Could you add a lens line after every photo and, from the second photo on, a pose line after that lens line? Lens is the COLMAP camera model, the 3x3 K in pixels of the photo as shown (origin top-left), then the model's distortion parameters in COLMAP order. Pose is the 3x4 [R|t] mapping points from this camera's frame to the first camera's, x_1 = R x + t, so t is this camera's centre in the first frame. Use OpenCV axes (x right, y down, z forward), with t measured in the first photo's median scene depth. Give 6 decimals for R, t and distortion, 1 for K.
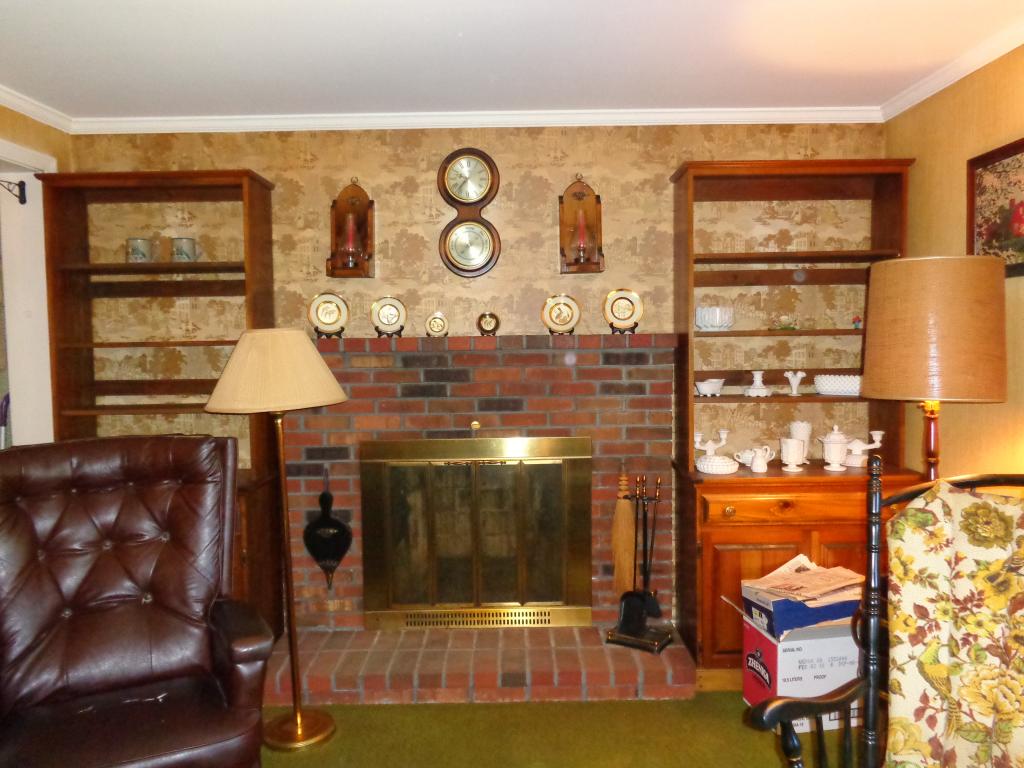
lens RADIAL K [[766.4, 0, 512.9], [0, 766.4, 384.5], [0, 0, 1]] dist [-0.000001, -0.000908]
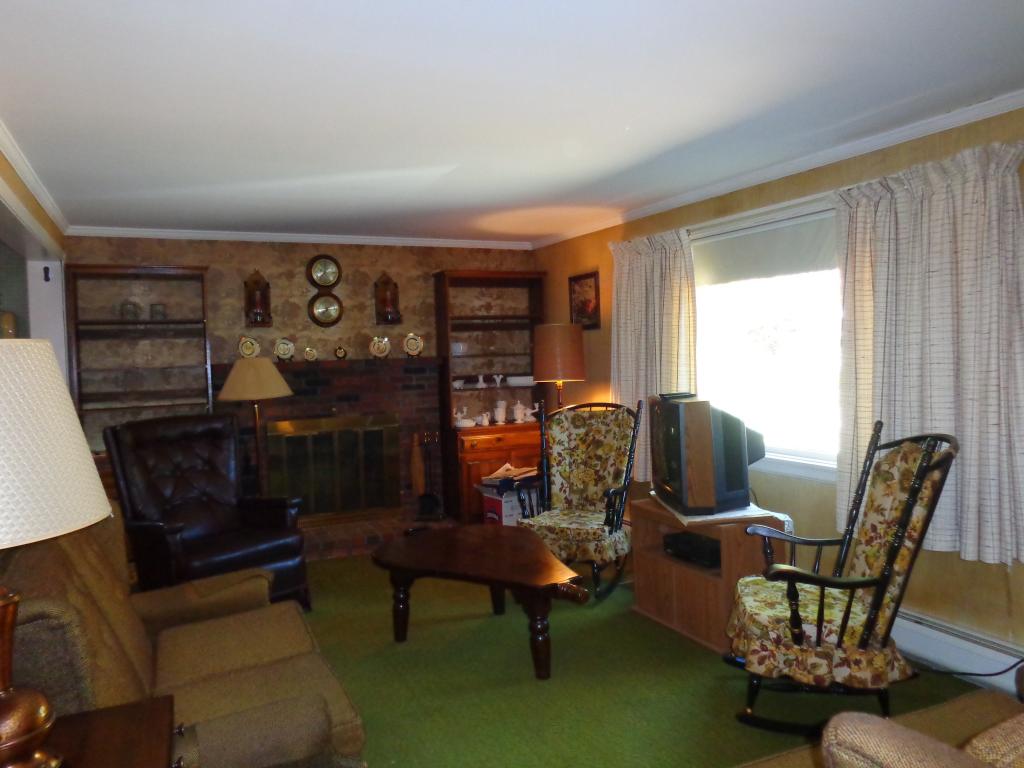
lens RADIAL K [[766.4, 0, 511.4], [0, 766.4, 385.3], [0, 0, 1]] dist [-0.000001, -0.000908]
pose [[0.905047, -0.032238, 0.424087, -0.428138], [0.046562, 0.998640, -0.023455, 0.056089], [-0.422754, 0.040975, 0.905318, -0.780834]]
